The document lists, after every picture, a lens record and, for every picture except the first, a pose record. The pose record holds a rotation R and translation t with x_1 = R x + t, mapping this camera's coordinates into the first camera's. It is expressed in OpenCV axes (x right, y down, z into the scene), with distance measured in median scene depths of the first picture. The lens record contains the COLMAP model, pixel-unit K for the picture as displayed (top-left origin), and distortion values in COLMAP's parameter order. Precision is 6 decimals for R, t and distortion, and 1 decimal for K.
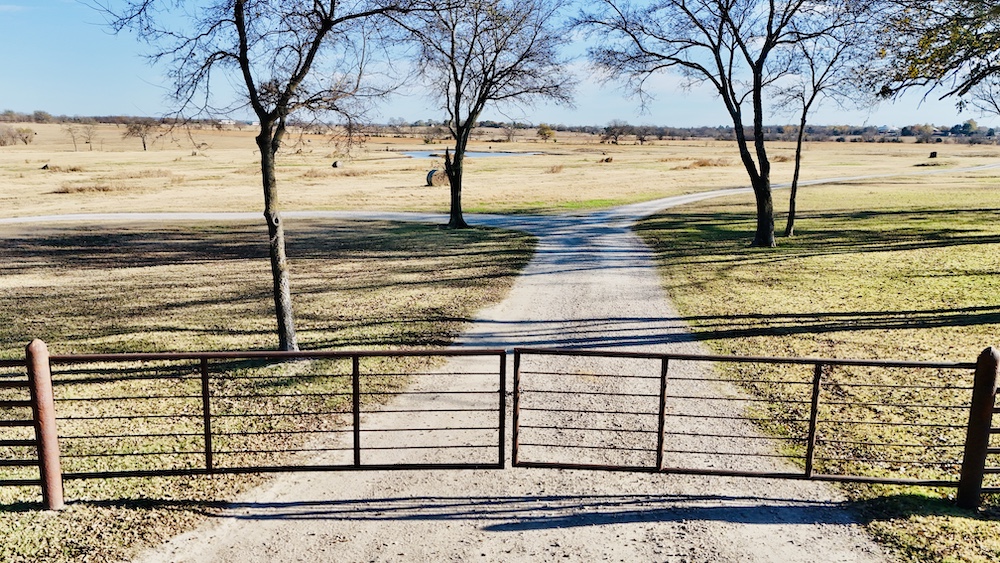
lens RADIAL K [[709.2, 0, 500.0], [0, 709.2, 281.5], [0, 0, 1]] dist [0.042040, -0.000879]
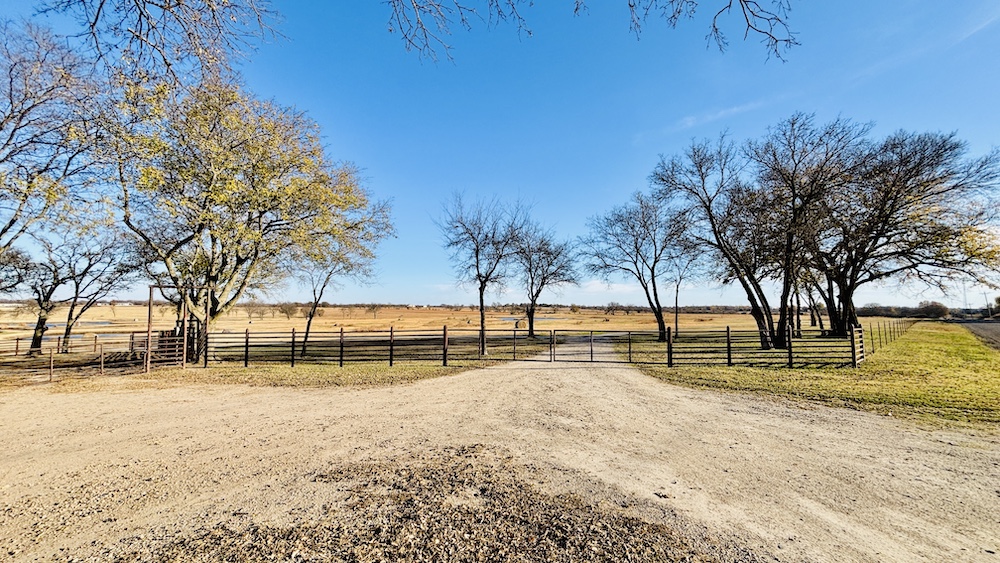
lens RADIAL K [[429.7, 0, 500.0], [0, 429.7, 281.5], [0, 0, 1]] dist [0.001443, 0.000088]
pose [[0.993183, -0.016100, -0.115451, 0.001018], [-0.017329, 0.959018, -0.282815, 0.168557], [0.115273, 0.282888, 0.952201, -0.465867]]
